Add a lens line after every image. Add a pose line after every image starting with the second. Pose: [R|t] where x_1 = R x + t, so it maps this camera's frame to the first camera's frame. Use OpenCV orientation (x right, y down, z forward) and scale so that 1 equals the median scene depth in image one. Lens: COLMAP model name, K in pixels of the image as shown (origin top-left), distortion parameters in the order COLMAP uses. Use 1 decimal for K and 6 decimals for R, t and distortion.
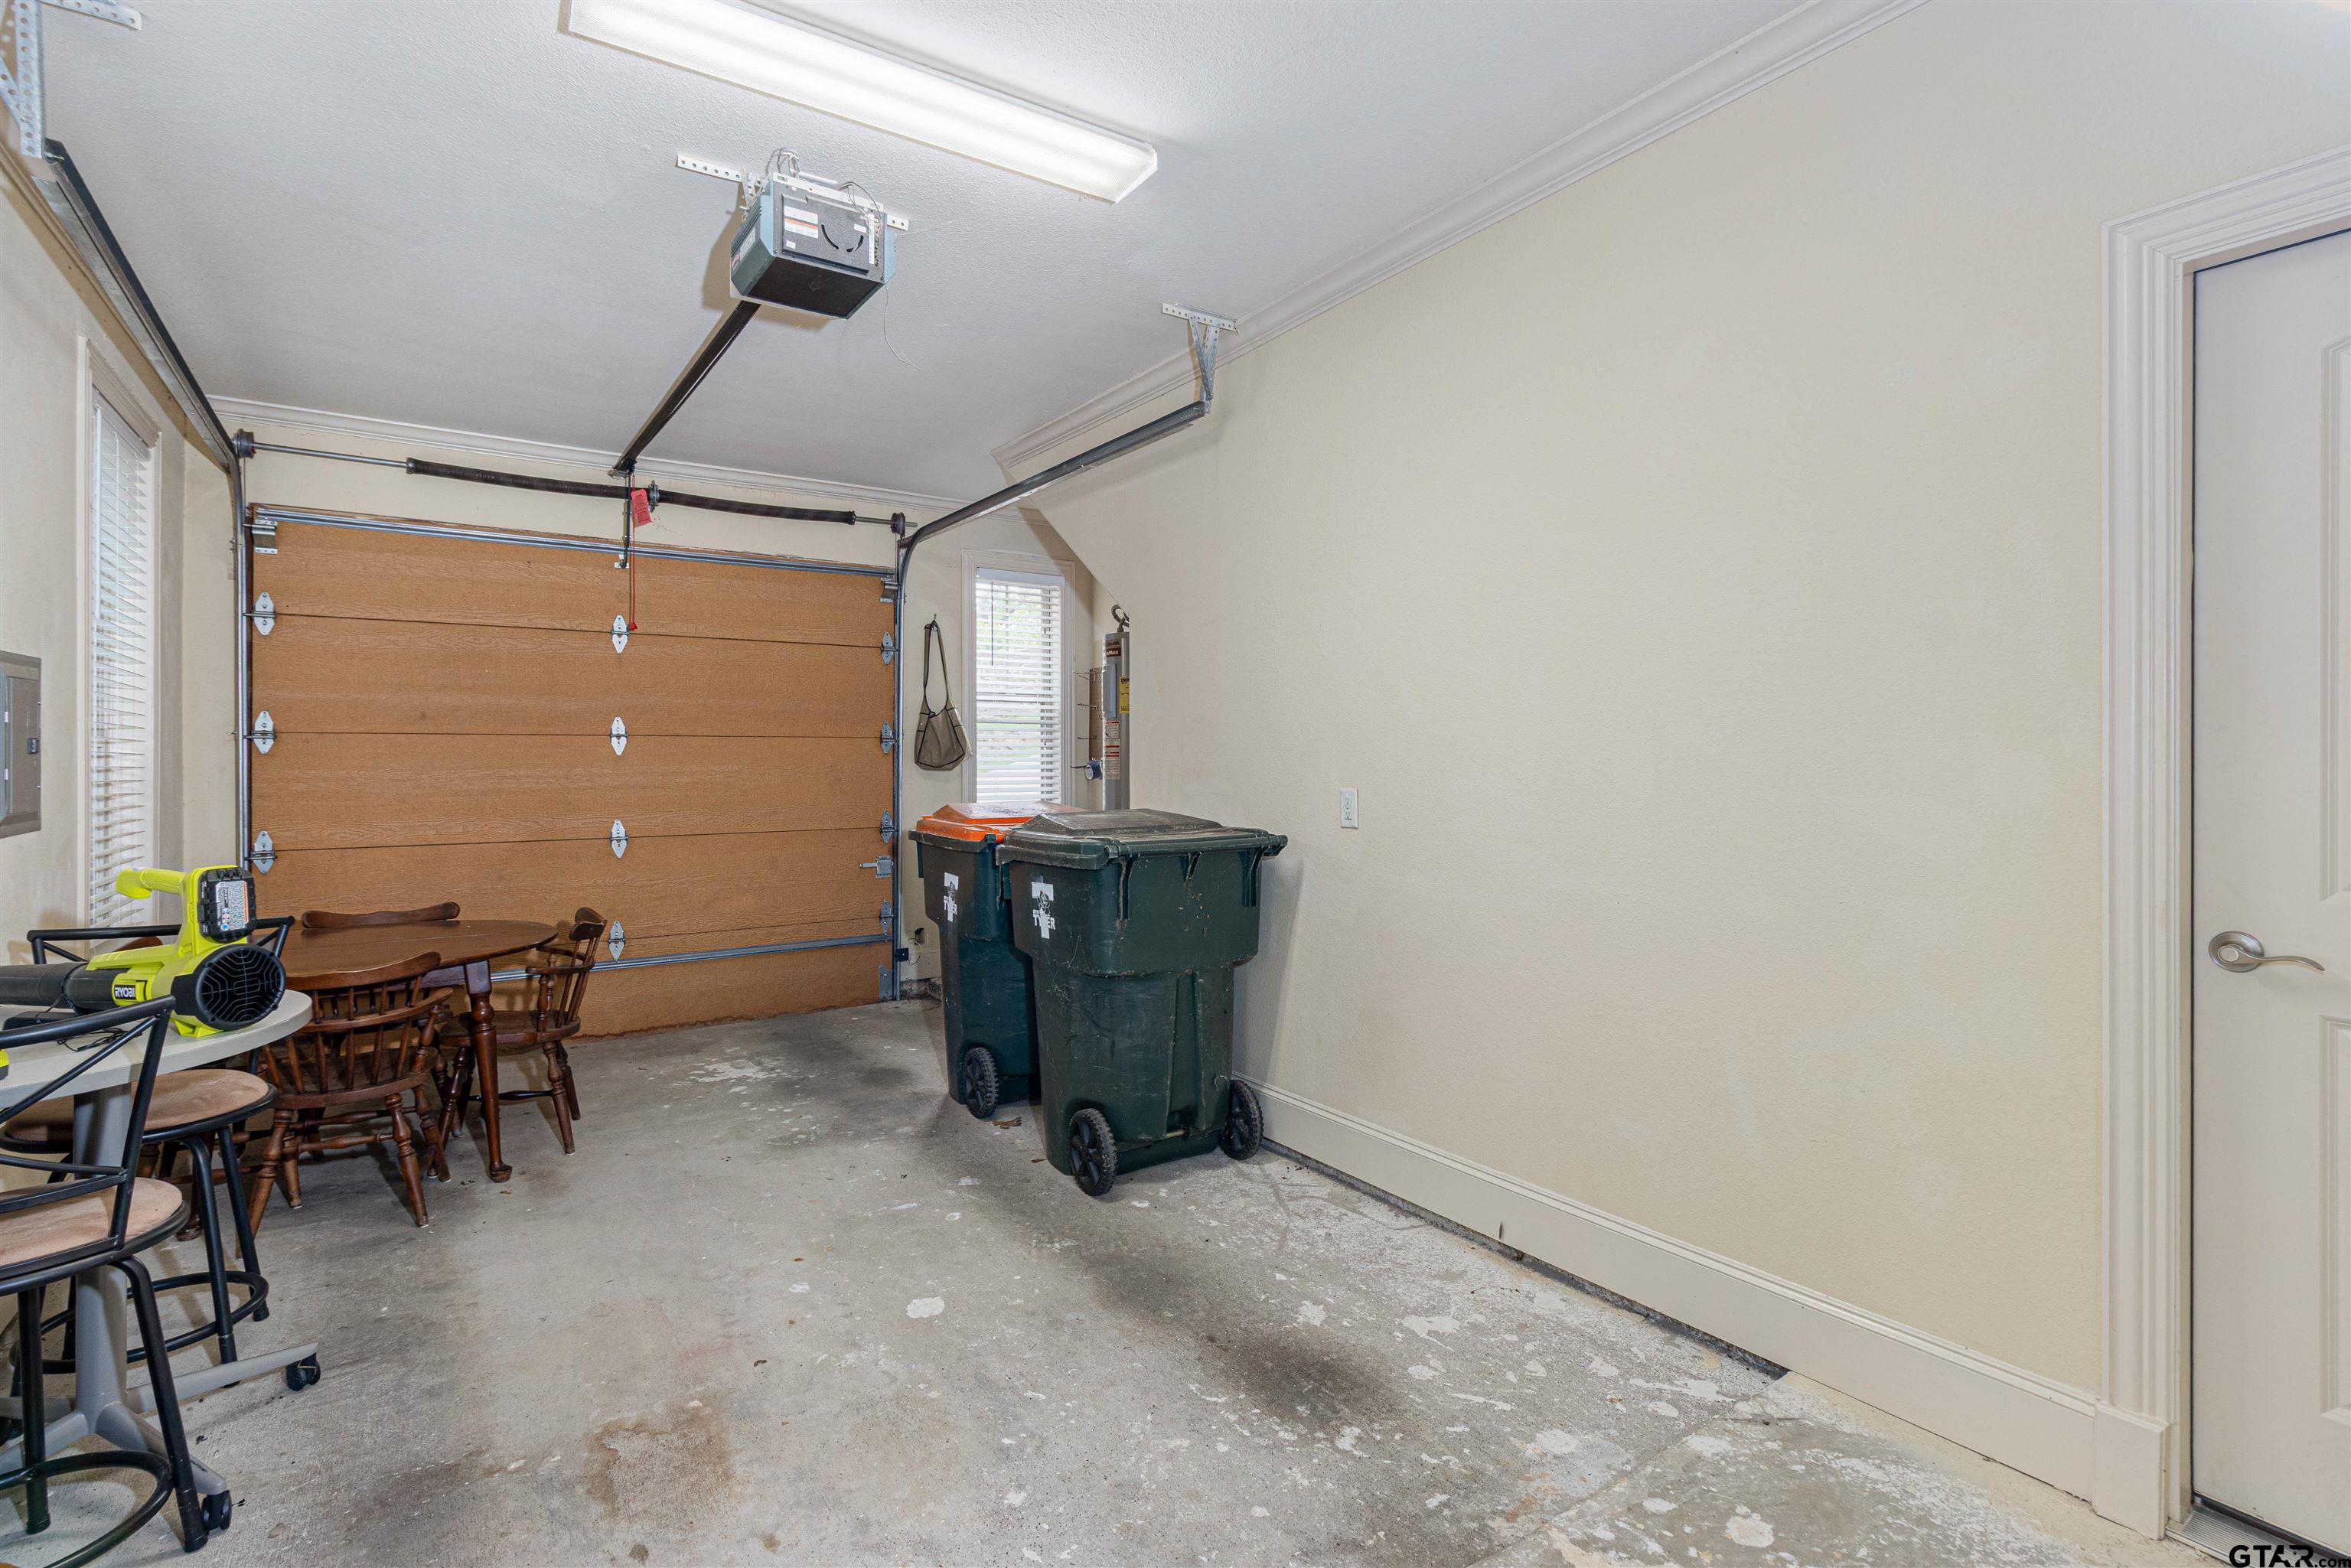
lens RADIAL K [[1117.1, 0, 1174.5], [0, 1117.1, 755.0], [0, 0, 1]] dist [-0.000672, 0.000043]
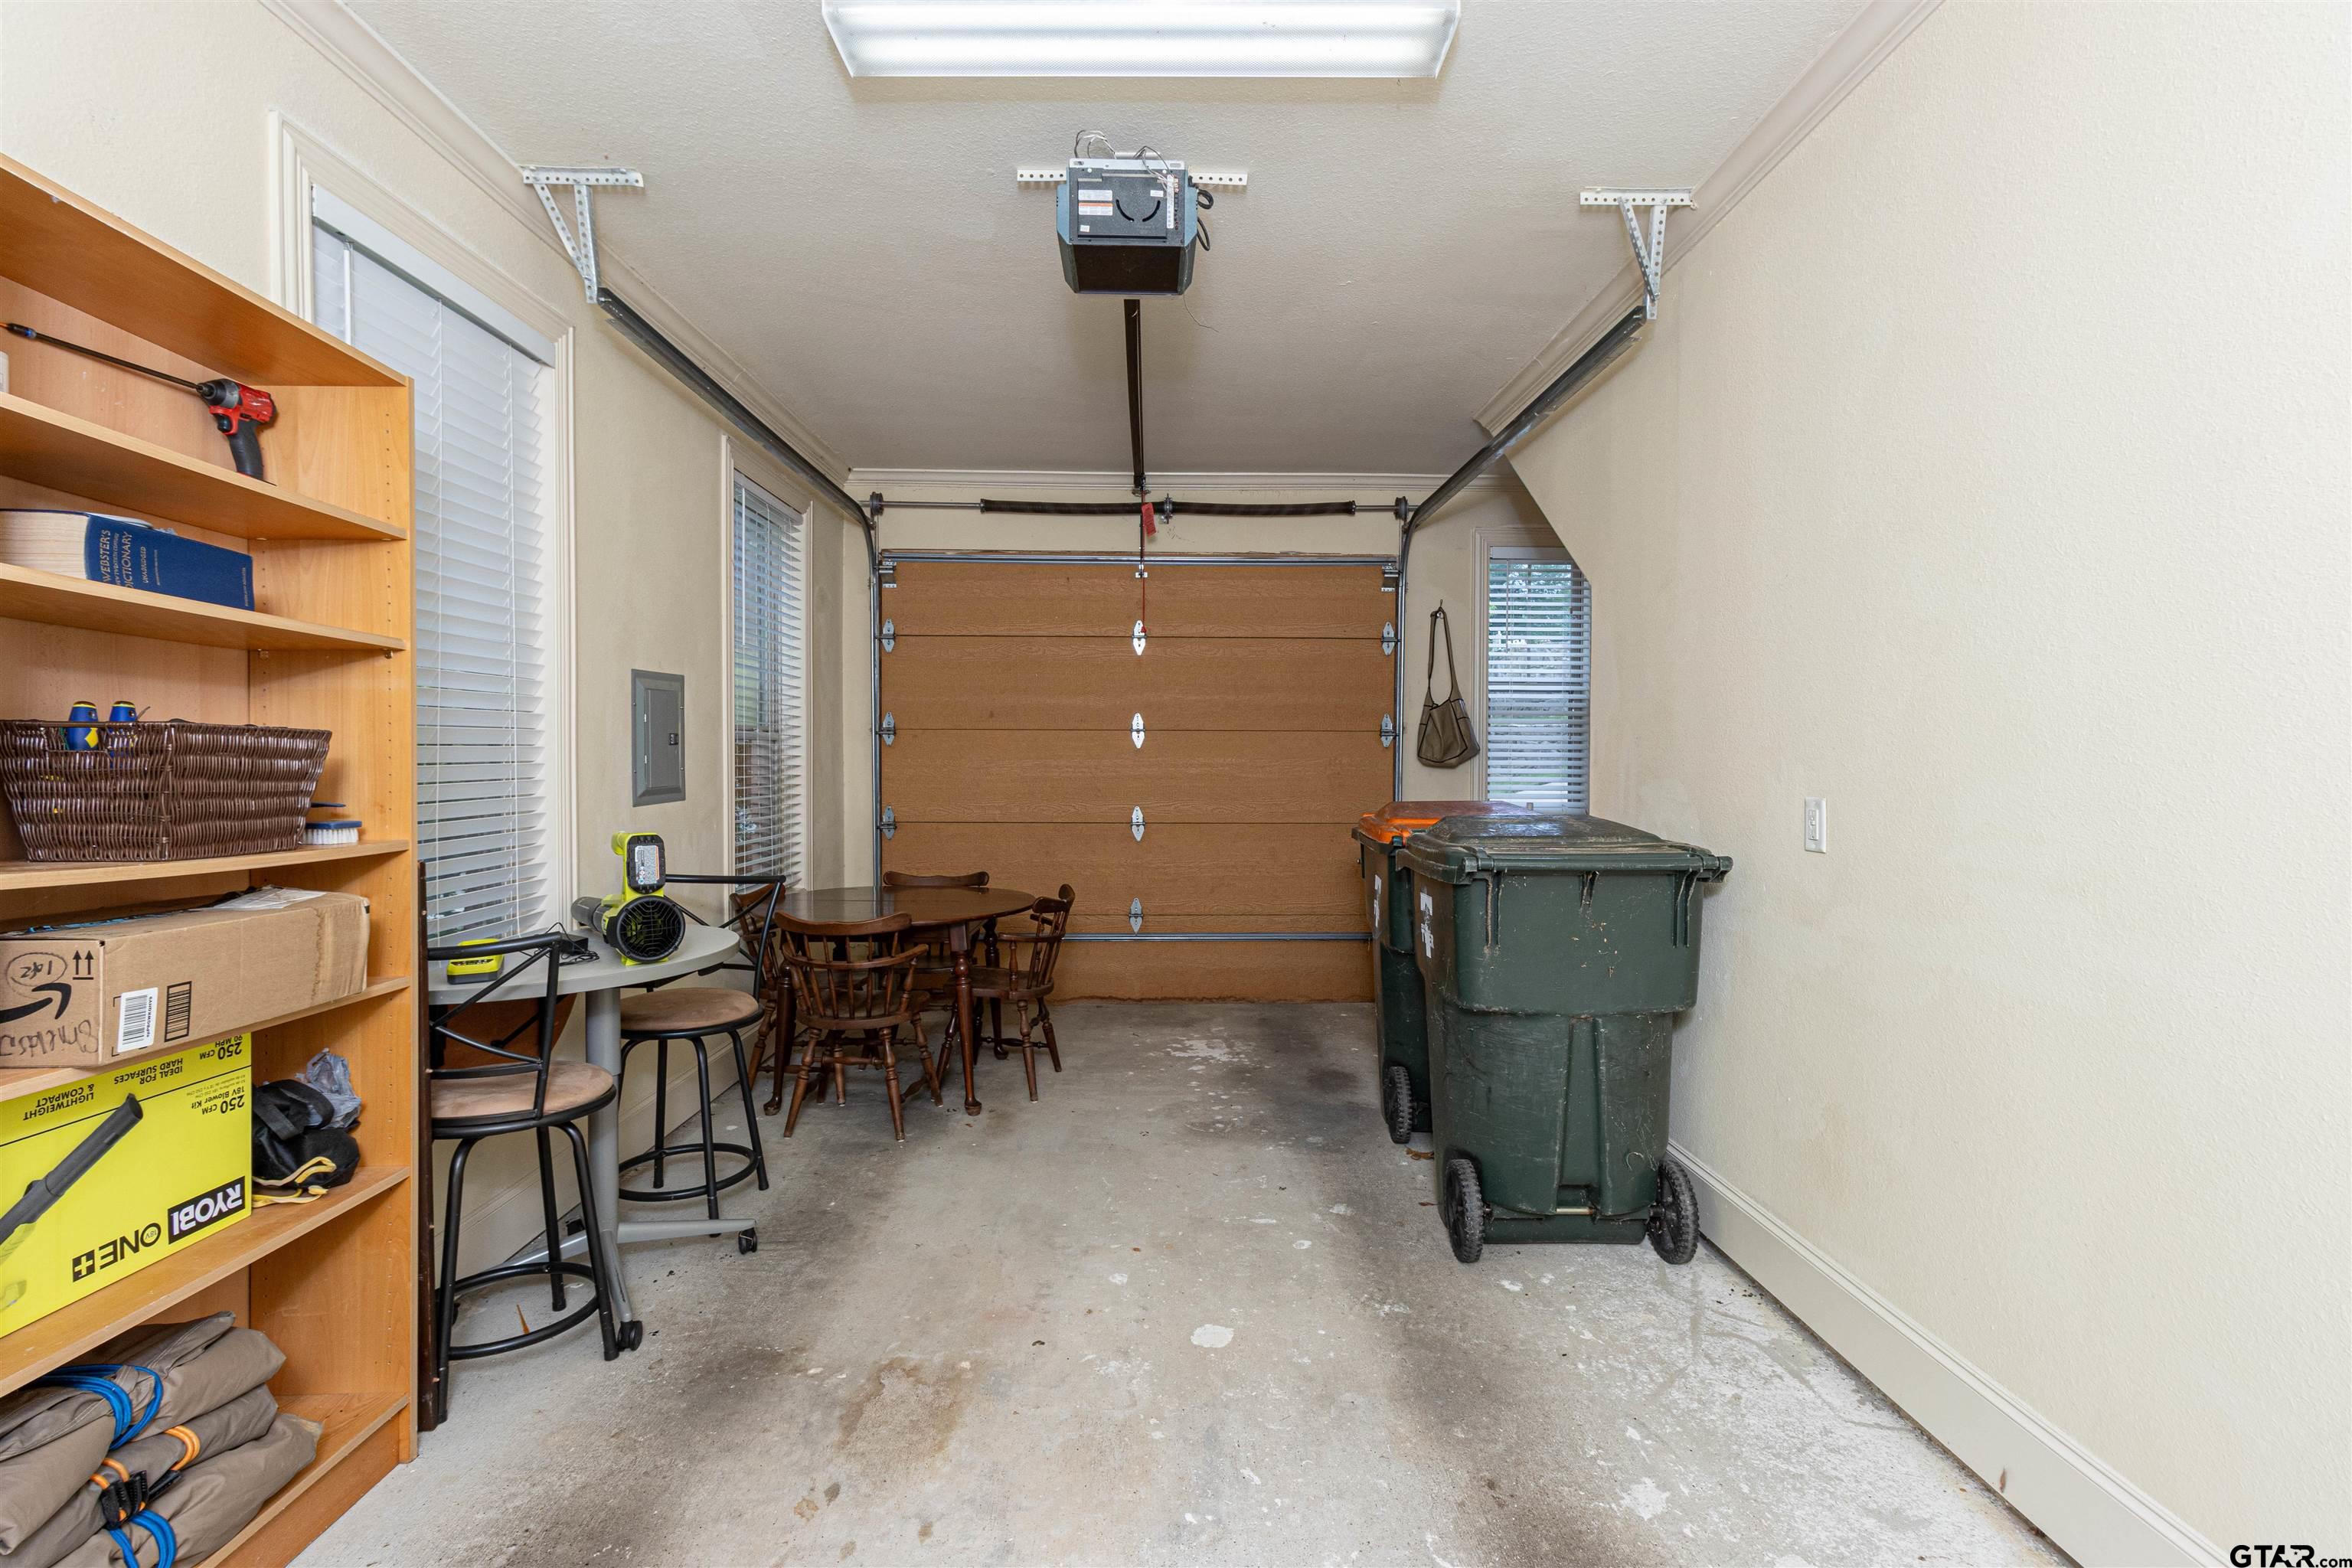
lens RADIAL K [[1099.6, 0, 1175.4], [0, 1099.6, 773.7], [0, 0, 1]] dist [-0.000937, 0.000356]
pose [[0.833724, 0.016829, -0.551924, 0.194744], [-0.004810, 0.999719, 0.023216, 0.000071], [0.552160, -0.016701, 0.833571, 0.168172]]
